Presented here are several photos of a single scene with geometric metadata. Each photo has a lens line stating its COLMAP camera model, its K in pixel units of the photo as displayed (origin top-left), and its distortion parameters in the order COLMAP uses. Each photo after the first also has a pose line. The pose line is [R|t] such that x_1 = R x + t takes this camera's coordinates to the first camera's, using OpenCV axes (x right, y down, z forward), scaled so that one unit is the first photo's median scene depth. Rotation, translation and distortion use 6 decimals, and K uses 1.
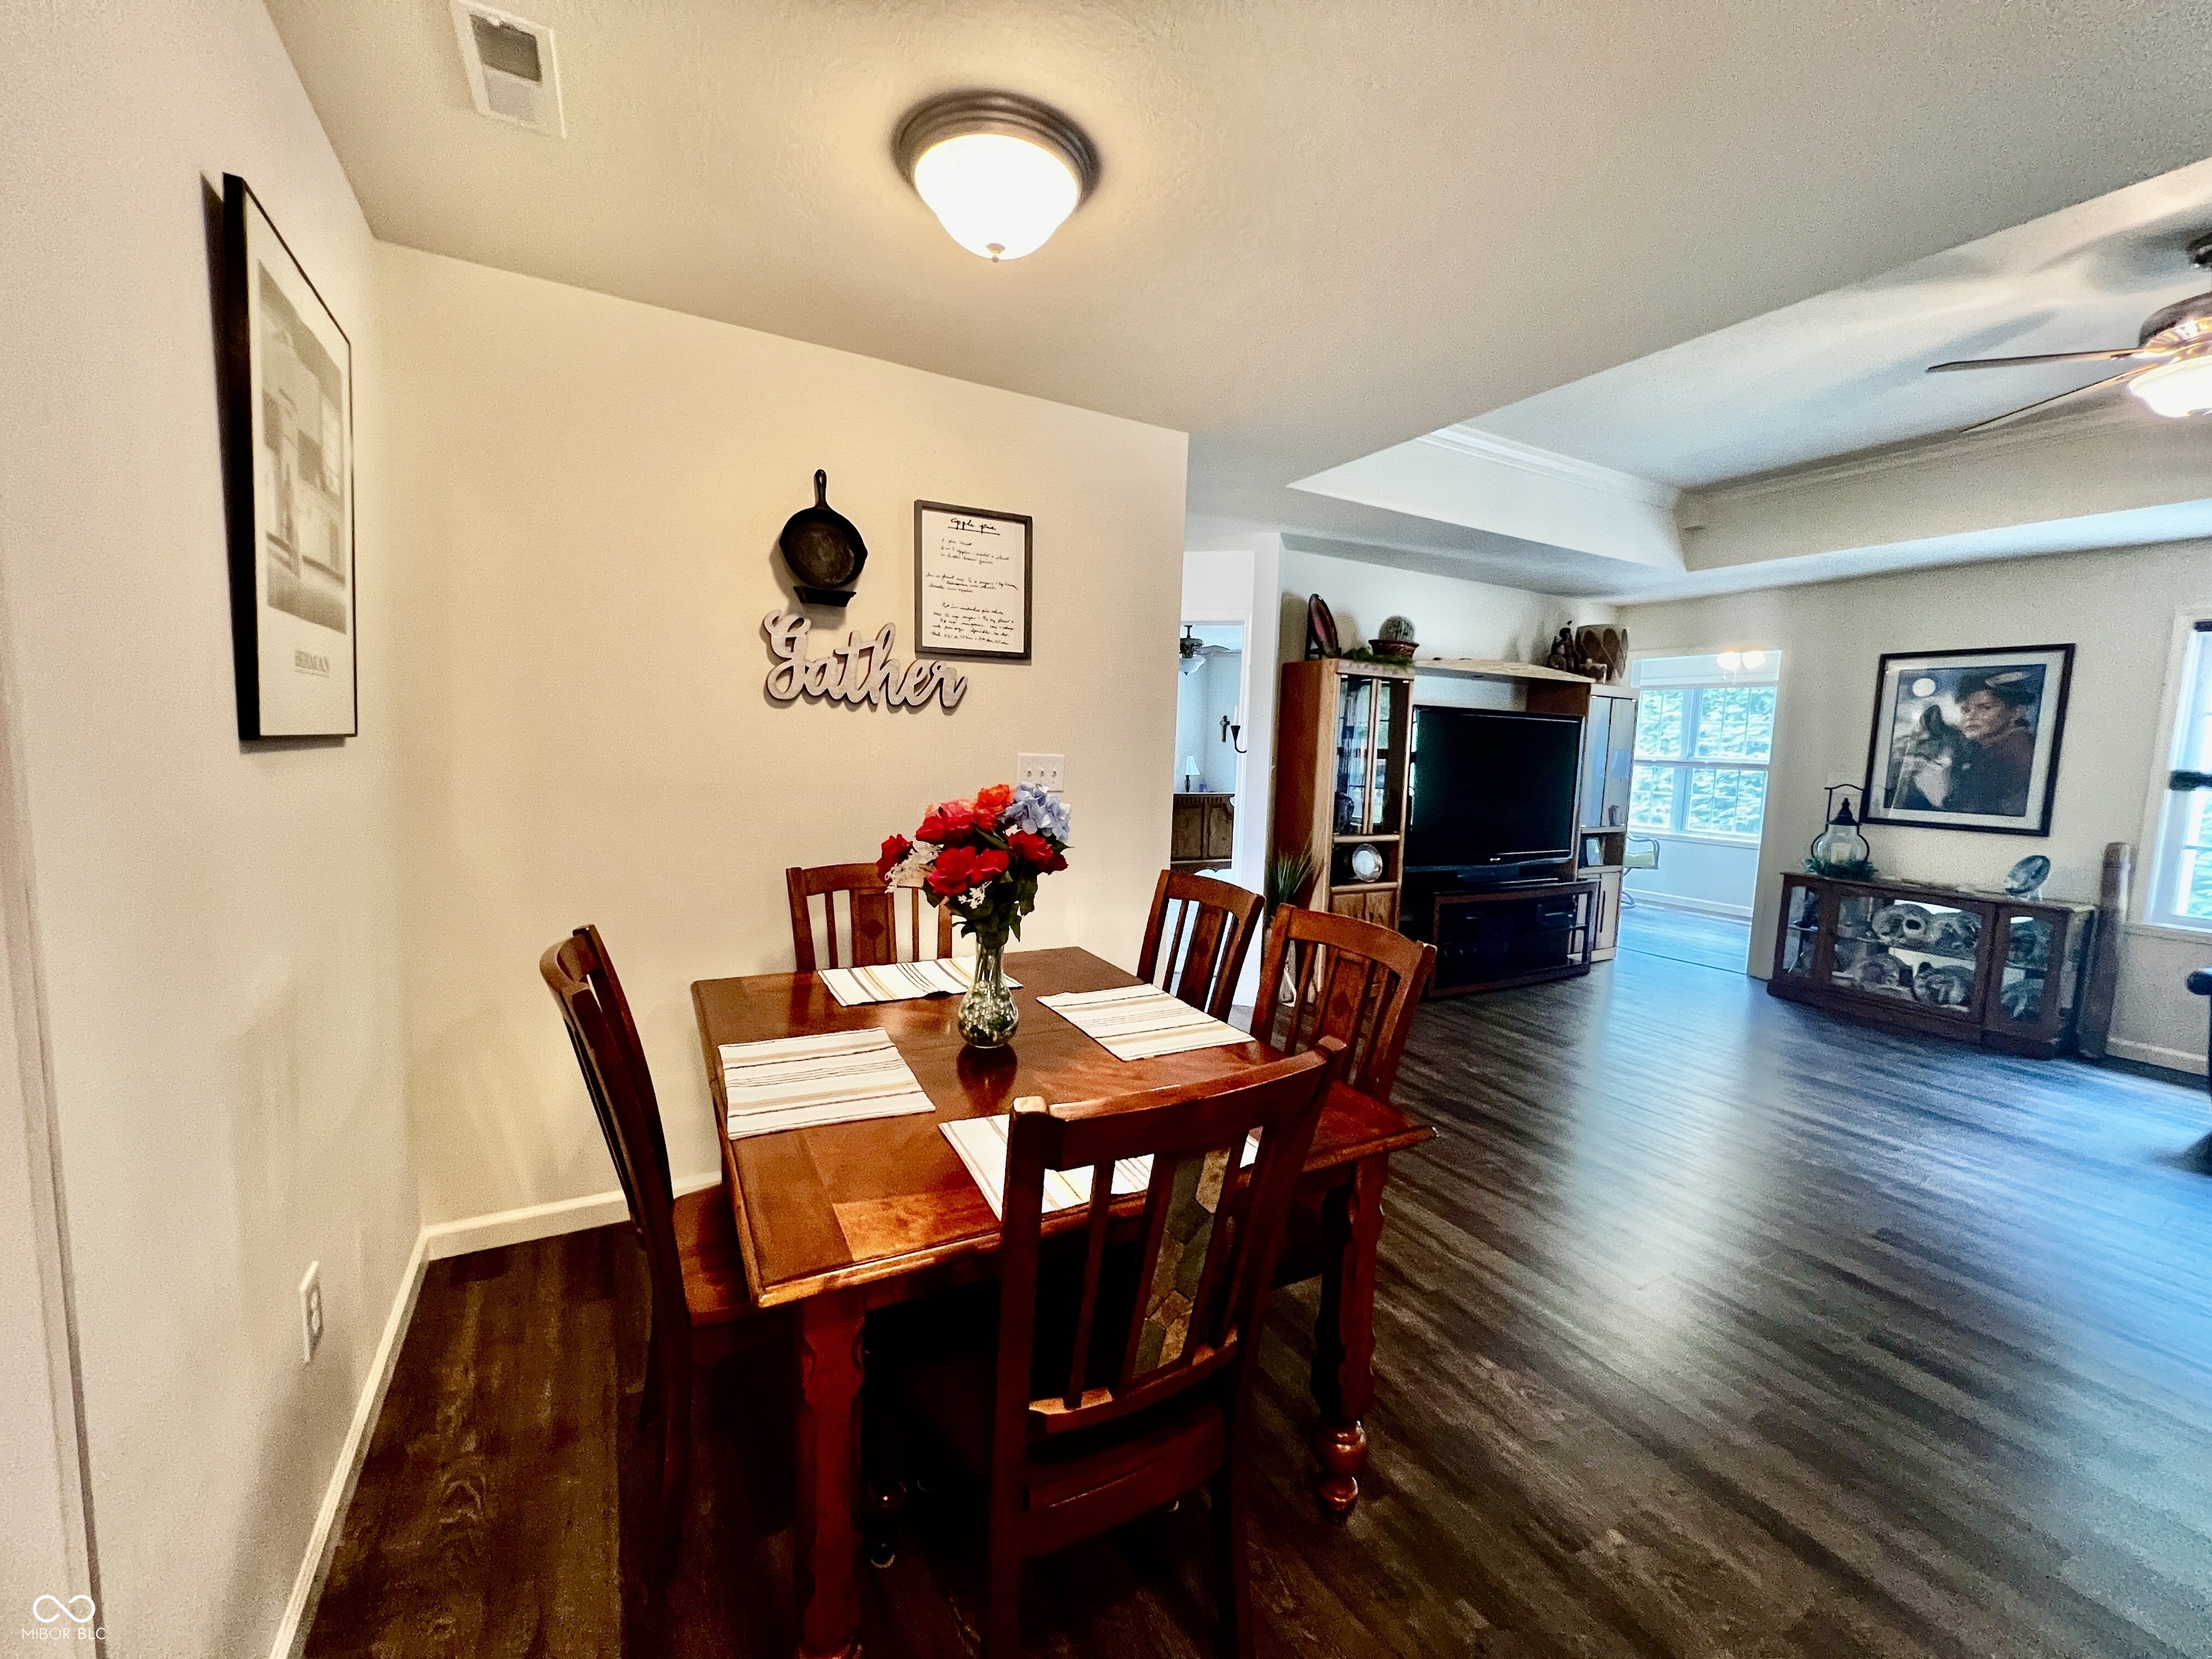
lens RADIAL K [[889.2, 0, 1110.2], [0, 889.2, 835.7], [0, 0, 1]] dist [-0.002821, 0.000847]
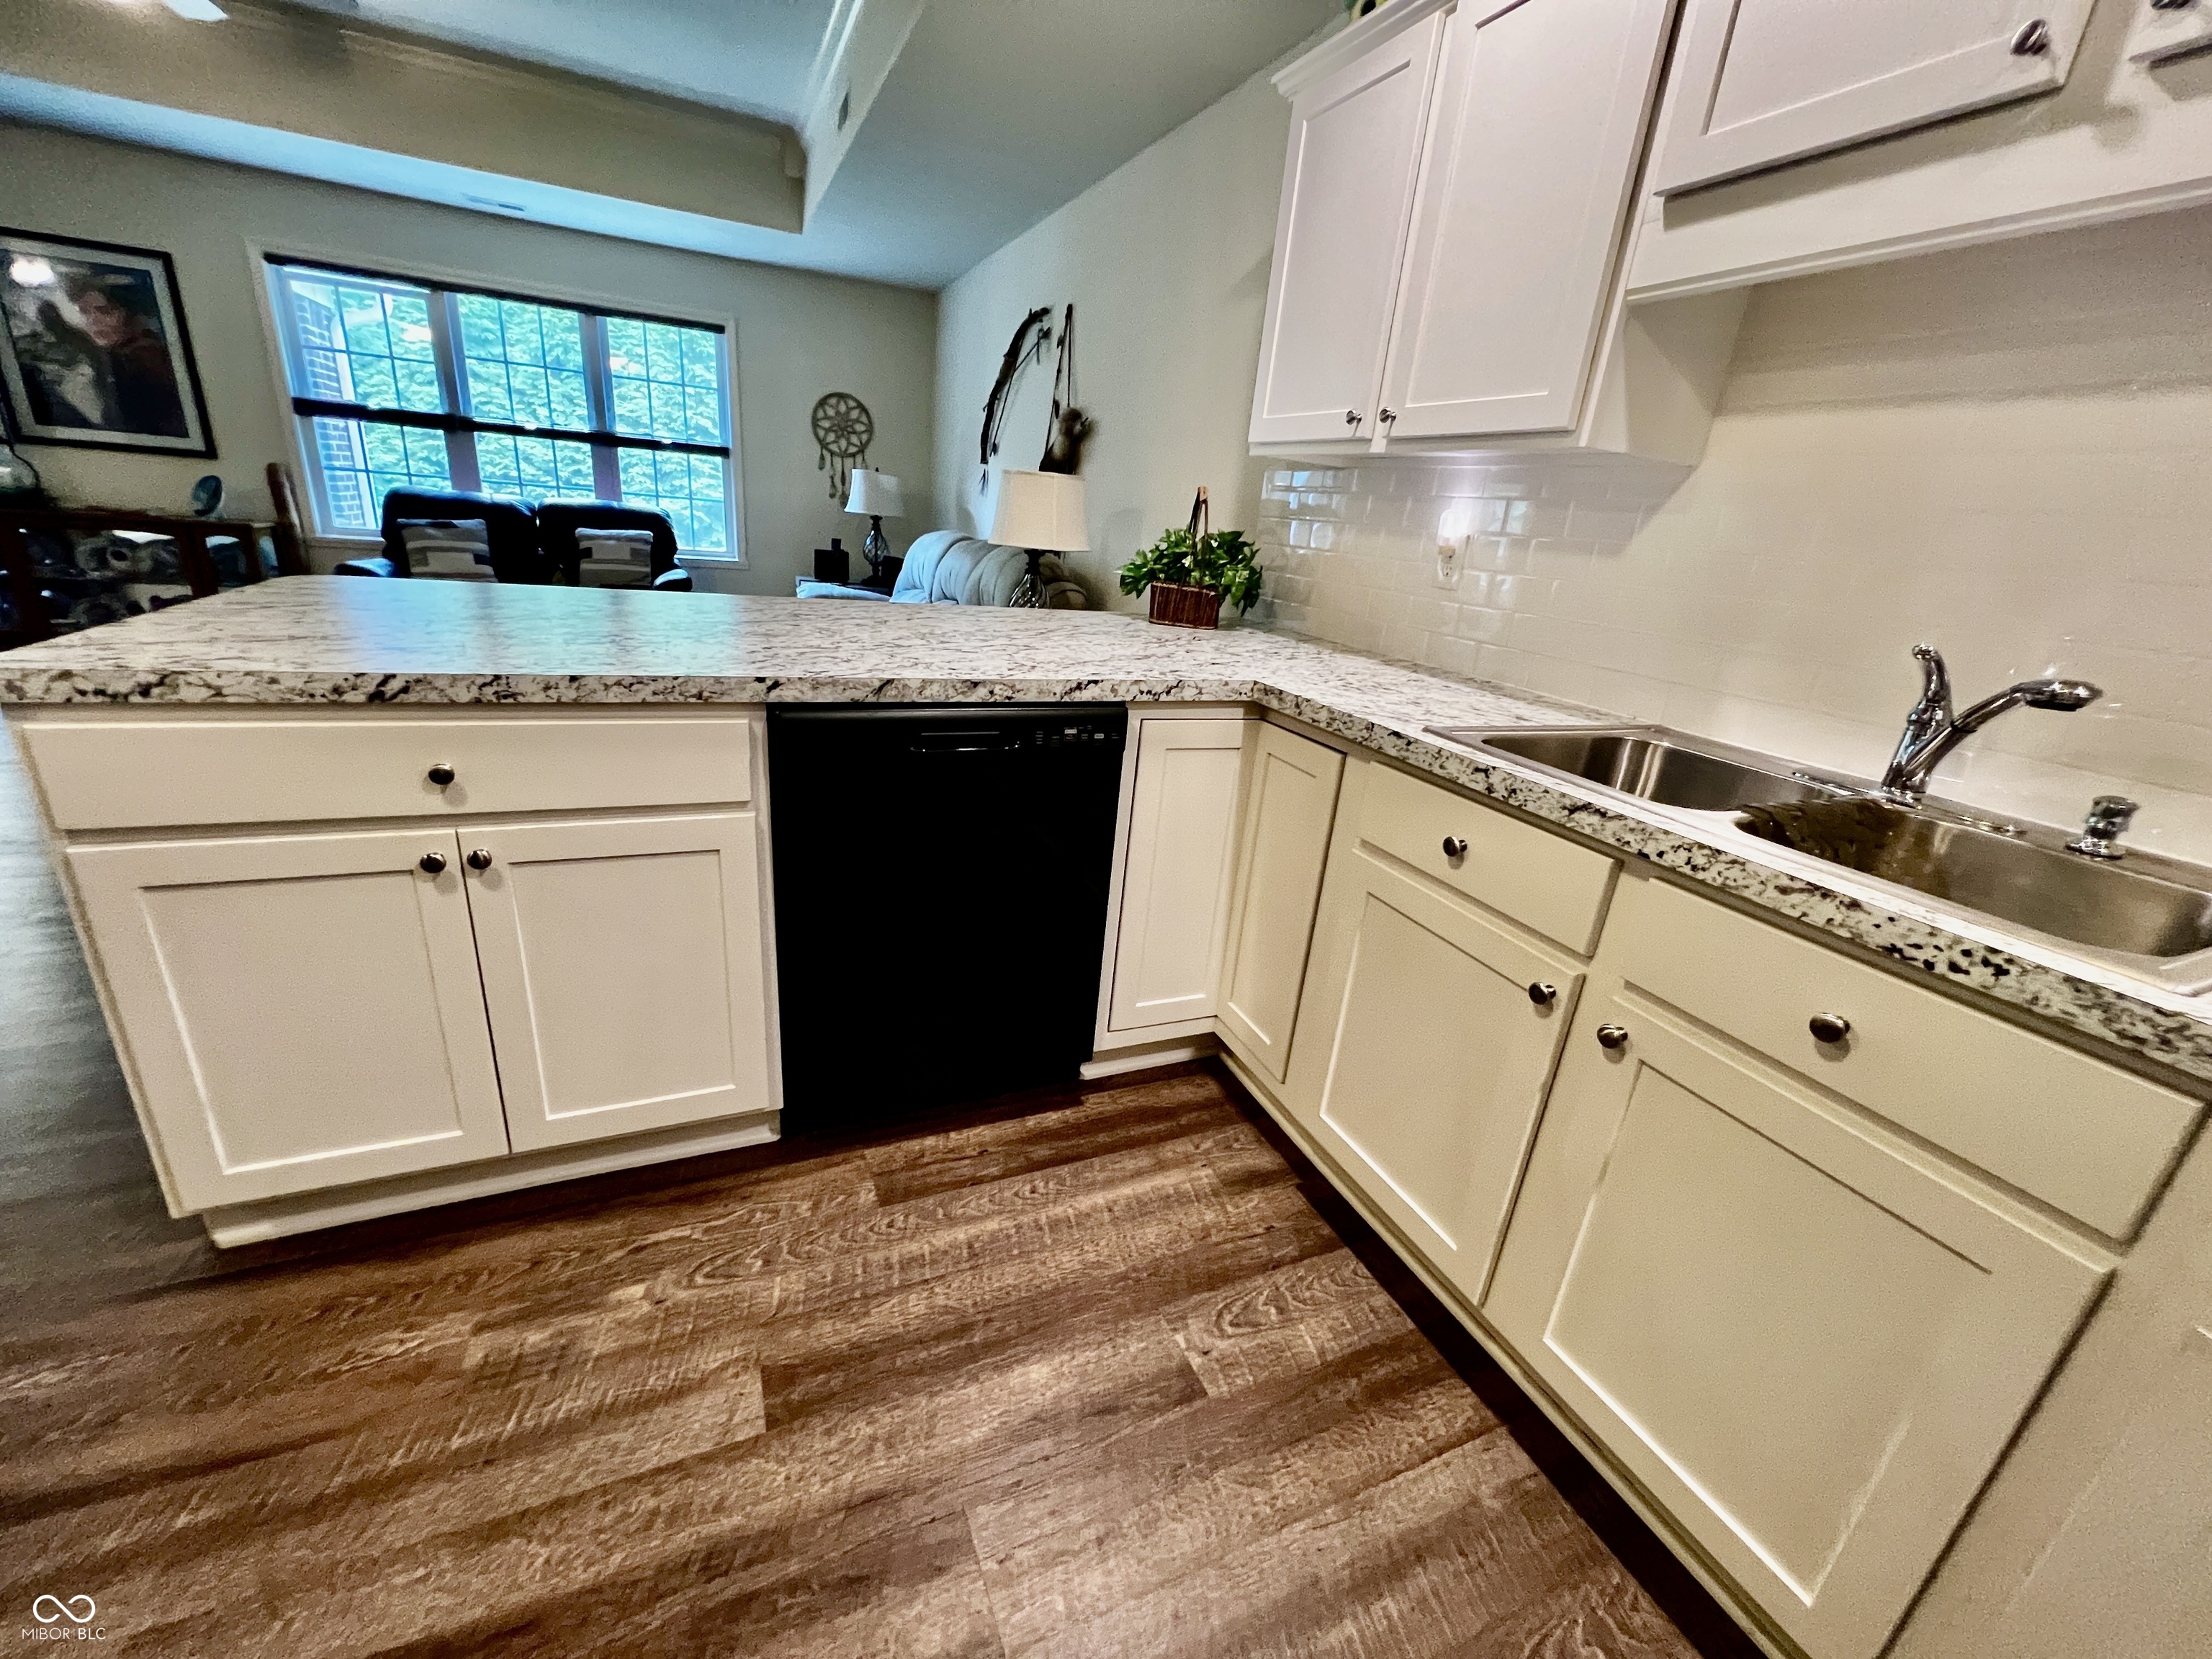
lens RADIAL K [[889.2, 0, 1106.2], [0, 889.2, 834.6], [0, 0, 1]] dist [-0.002821, 0.000847]
pose [[0.098415, -0.359585, 0.927908, 0.003537], [0.017946, 0.932924, 0.359626, 0.054403], [-0.994984, -0.018740, 0.098267, -0.169106]]
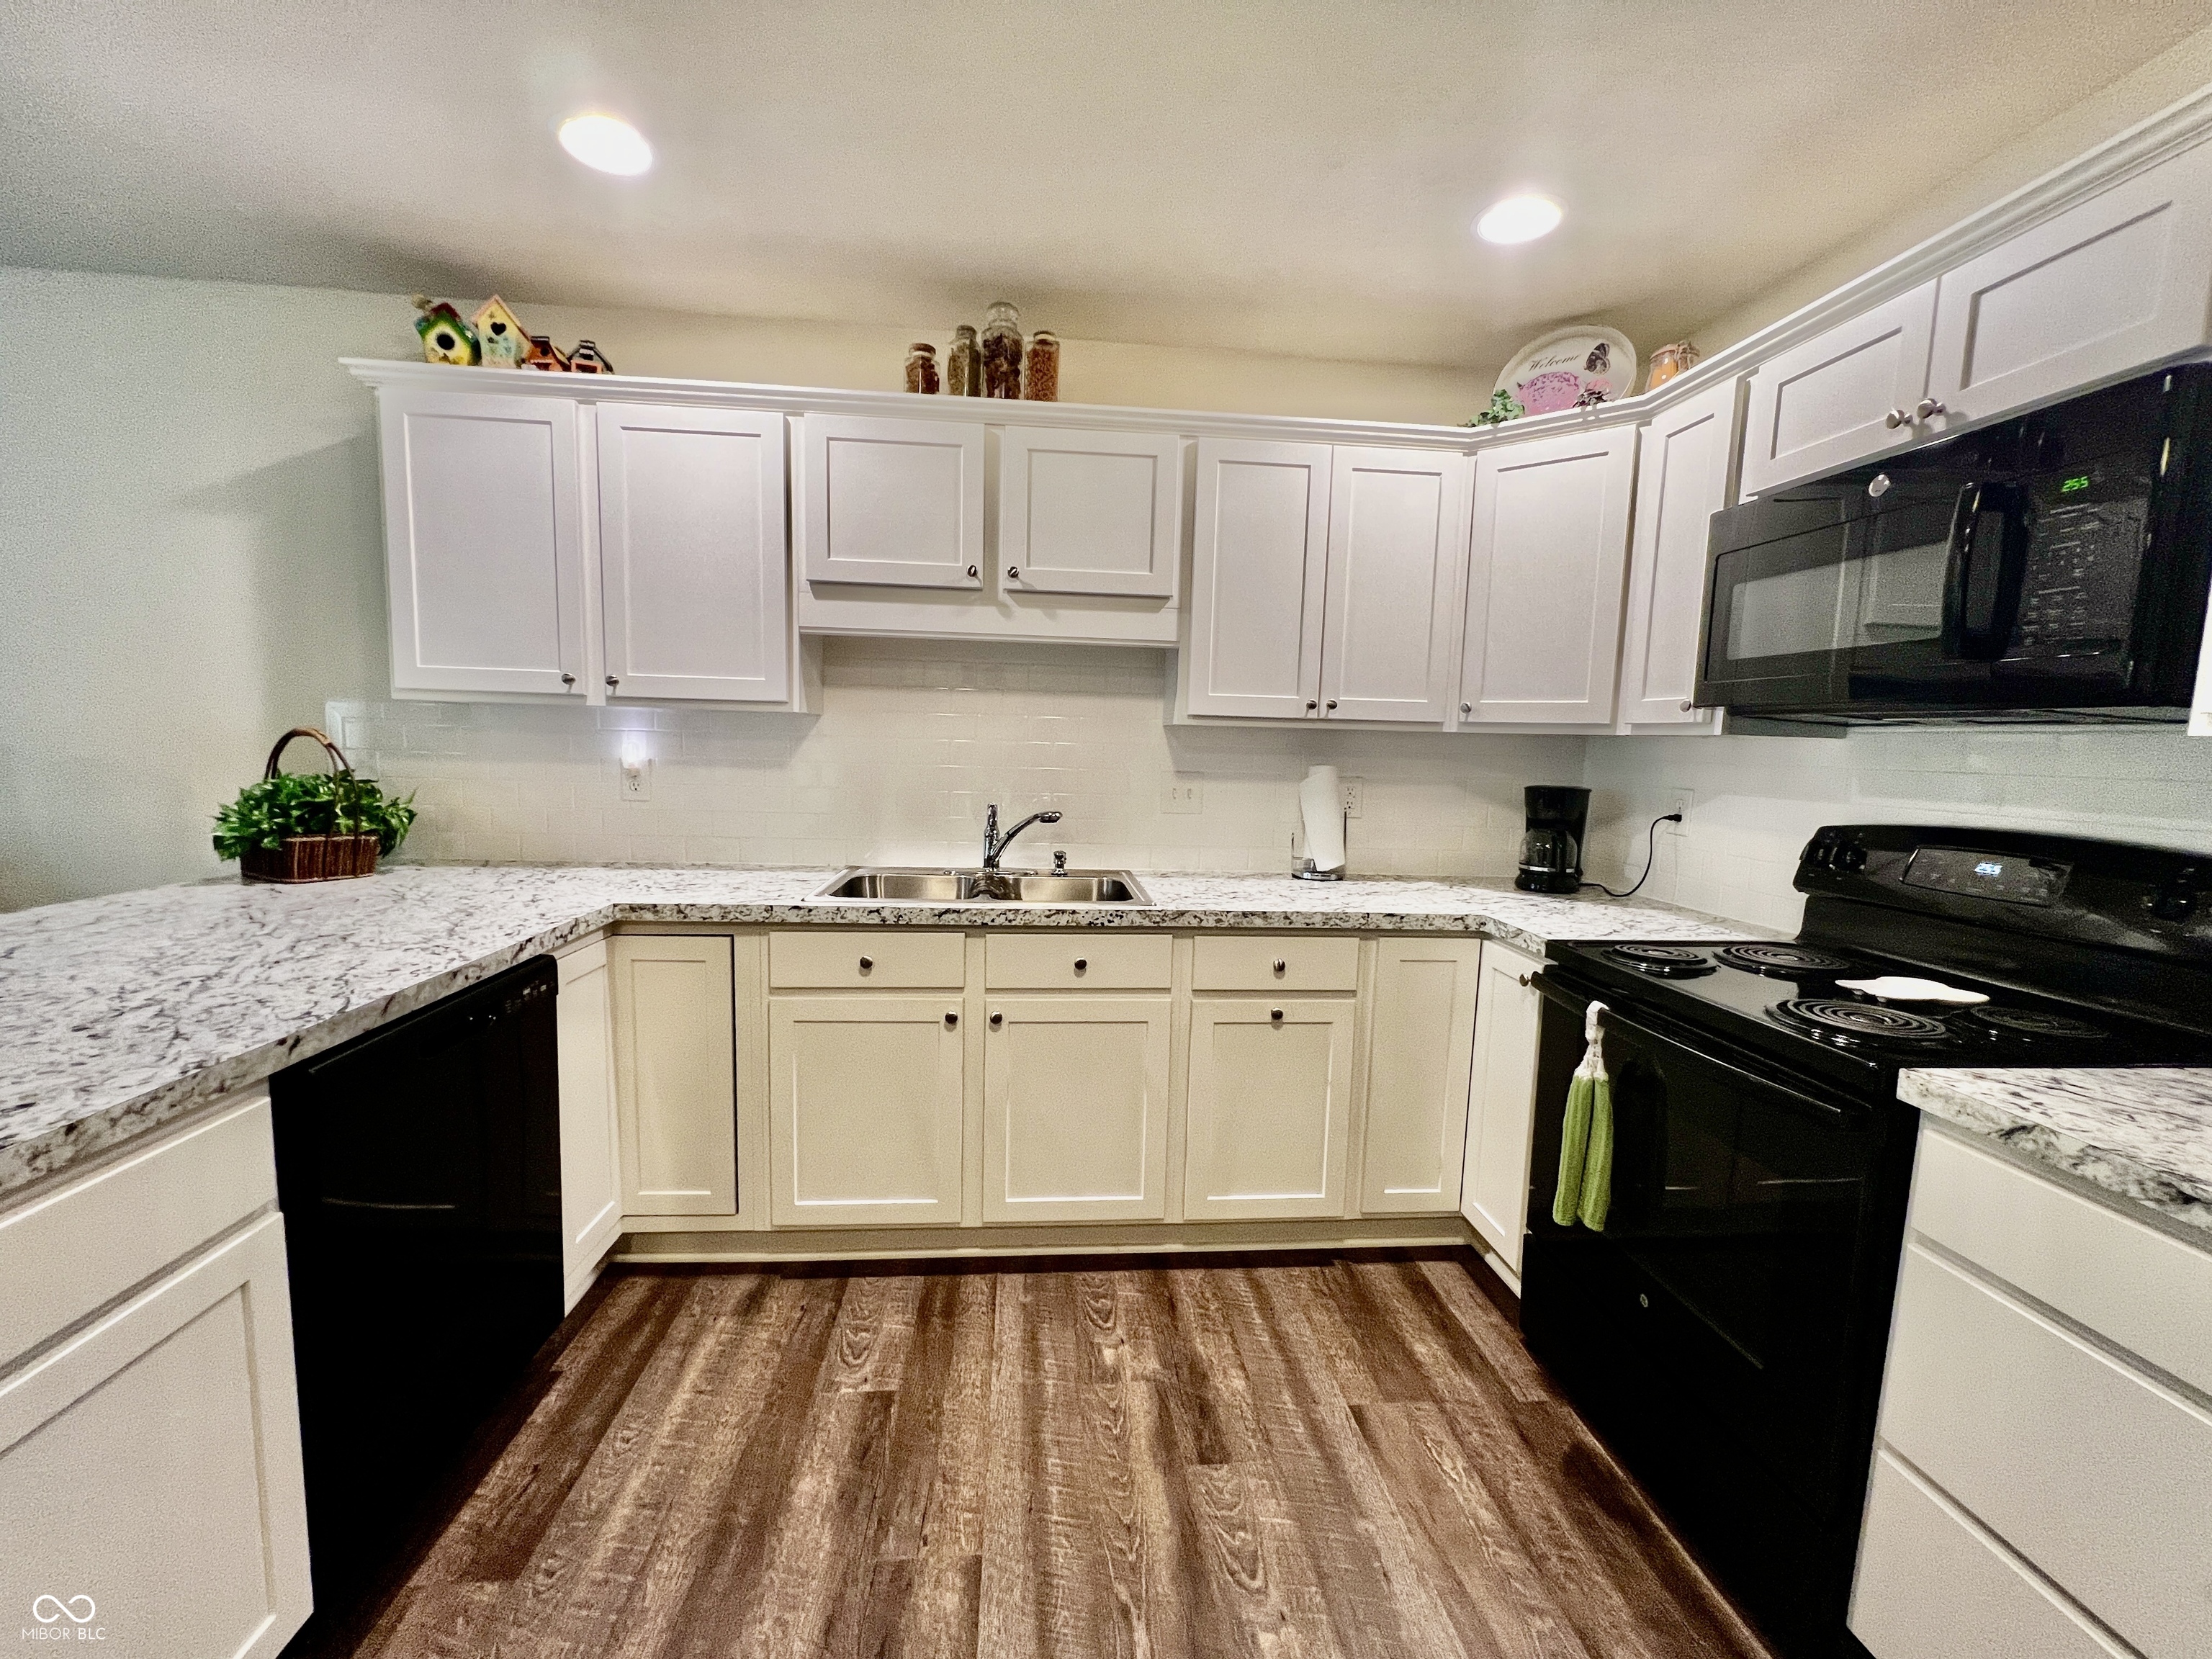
lens RADIAL K [[889.2, 0, 1112.1], [0, 889.2, 833.0], [0, 0, 1]] dist [-0.002821, 0.000847]
pose [[-0.909500, -0.101603, 0.403097, -0.013395], [-0.015248, 0.977173, 0.211899, 0.002469], [-0.415425, 0.186576, -0.890288, 0.073229]]
